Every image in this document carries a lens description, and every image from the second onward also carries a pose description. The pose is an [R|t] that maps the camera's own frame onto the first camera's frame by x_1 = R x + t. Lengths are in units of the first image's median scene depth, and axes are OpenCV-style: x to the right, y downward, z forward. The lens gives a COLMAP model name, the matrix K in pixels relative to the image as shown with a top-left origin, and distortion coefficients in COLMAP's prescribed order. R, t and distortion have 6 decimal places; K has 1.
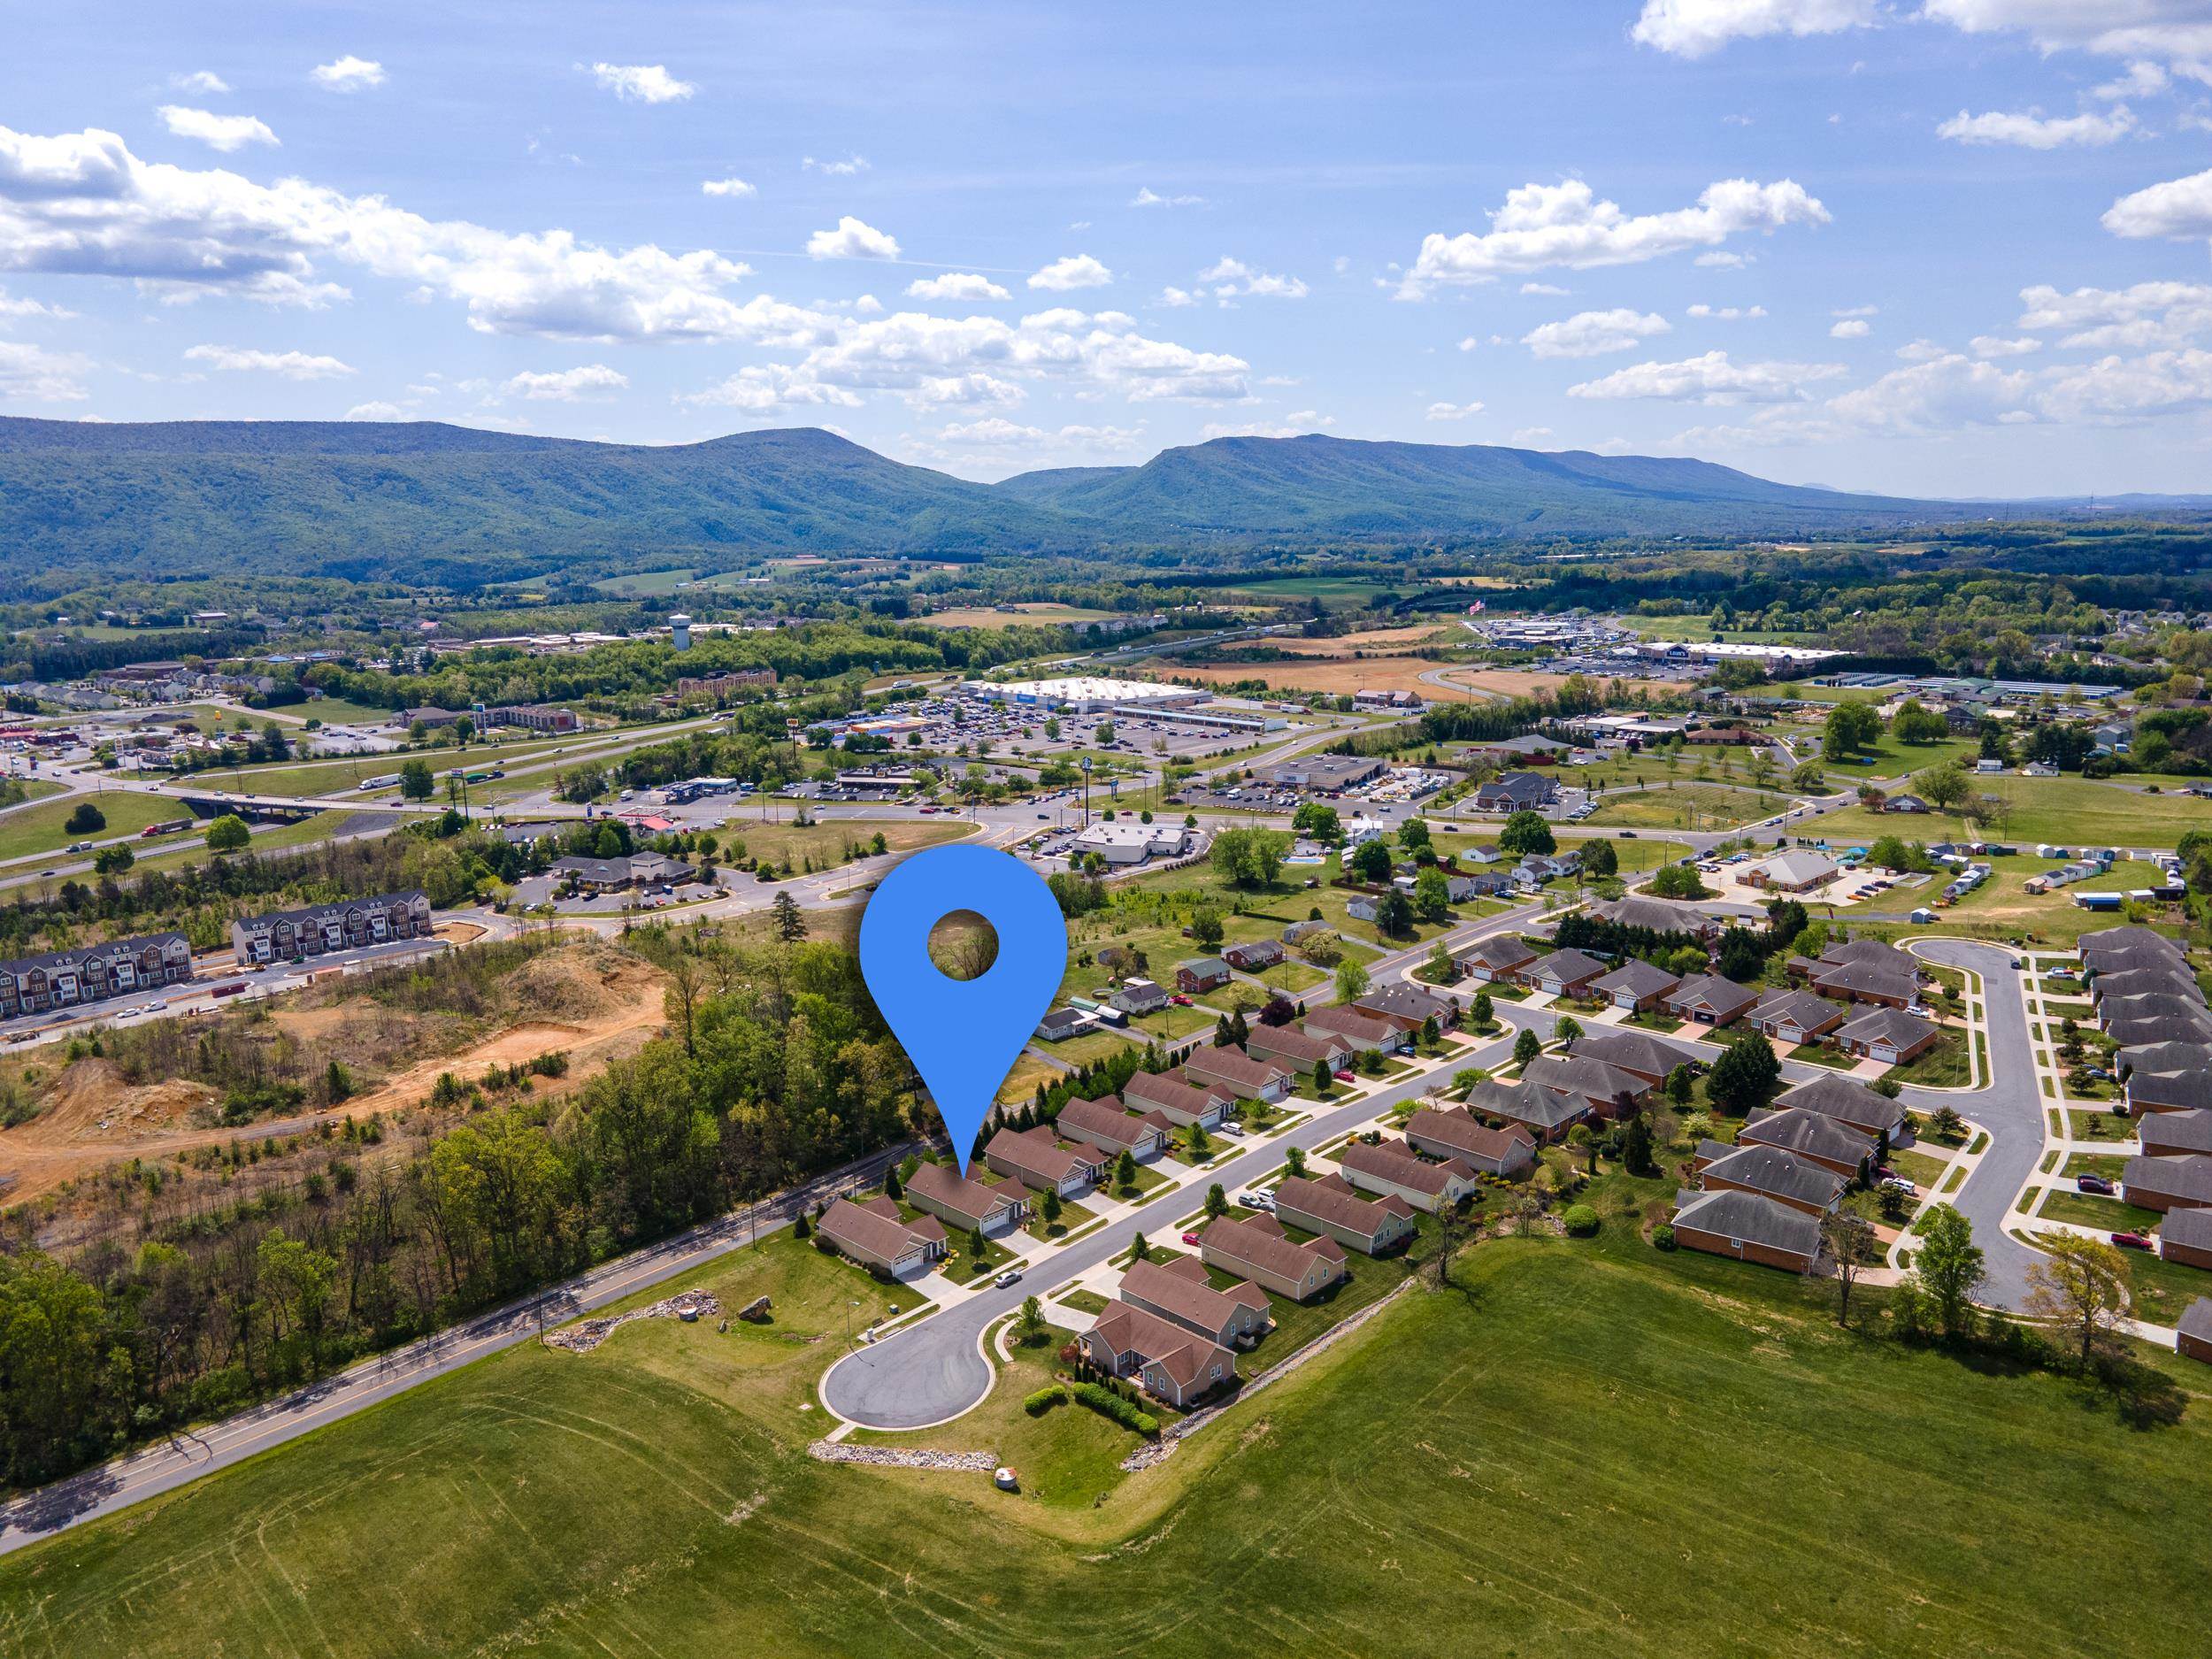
lens RADIAL K [[1609.8, 0, 1098.2], [0, 1609.8, 830.2], [0, 0, 1]] dist [0.033842, 0.004034]
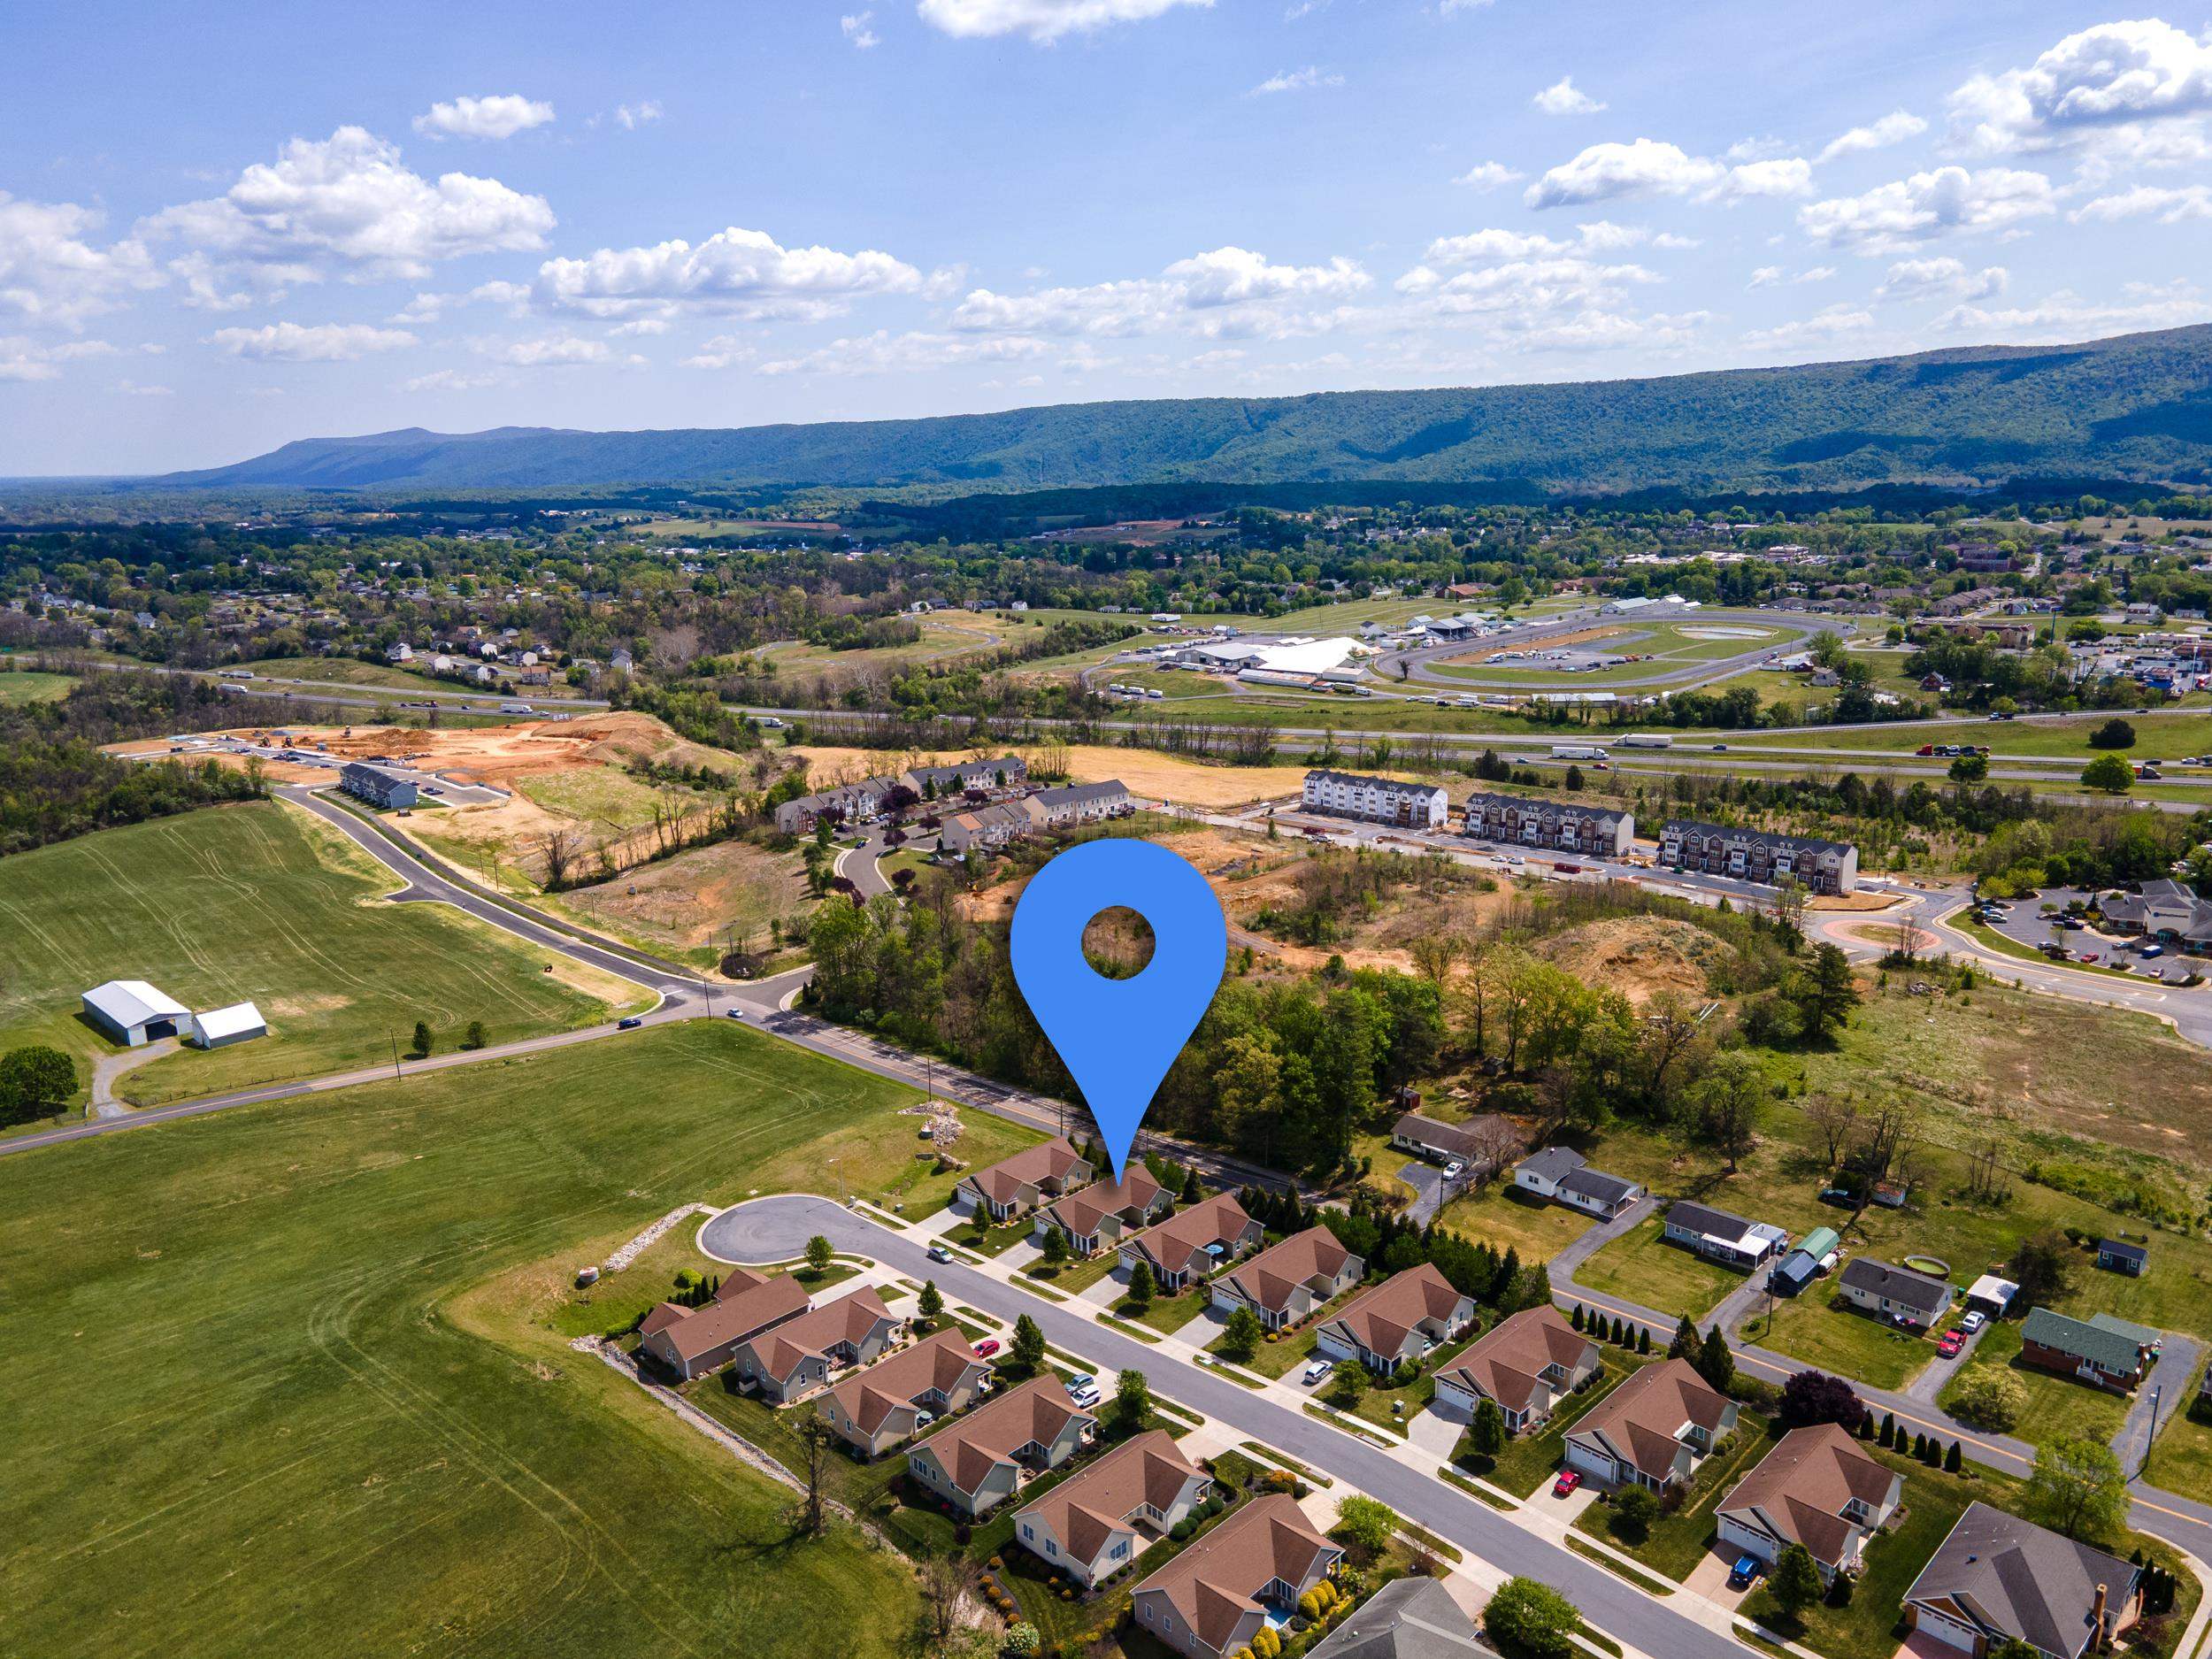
lens RADIAL K [[1609.8, 0, 1098.2], [0, 1609.8, 830.2], [0, 0, 1]] dist [0.033842, 0.004034]
pose [[0.002205, 0.244739, -0.969586, 0.686193], [-0.170578, 0.955471, 0.240788, -0.179348], [0.985342, 0.164859, 0.043854, 0.843586]]
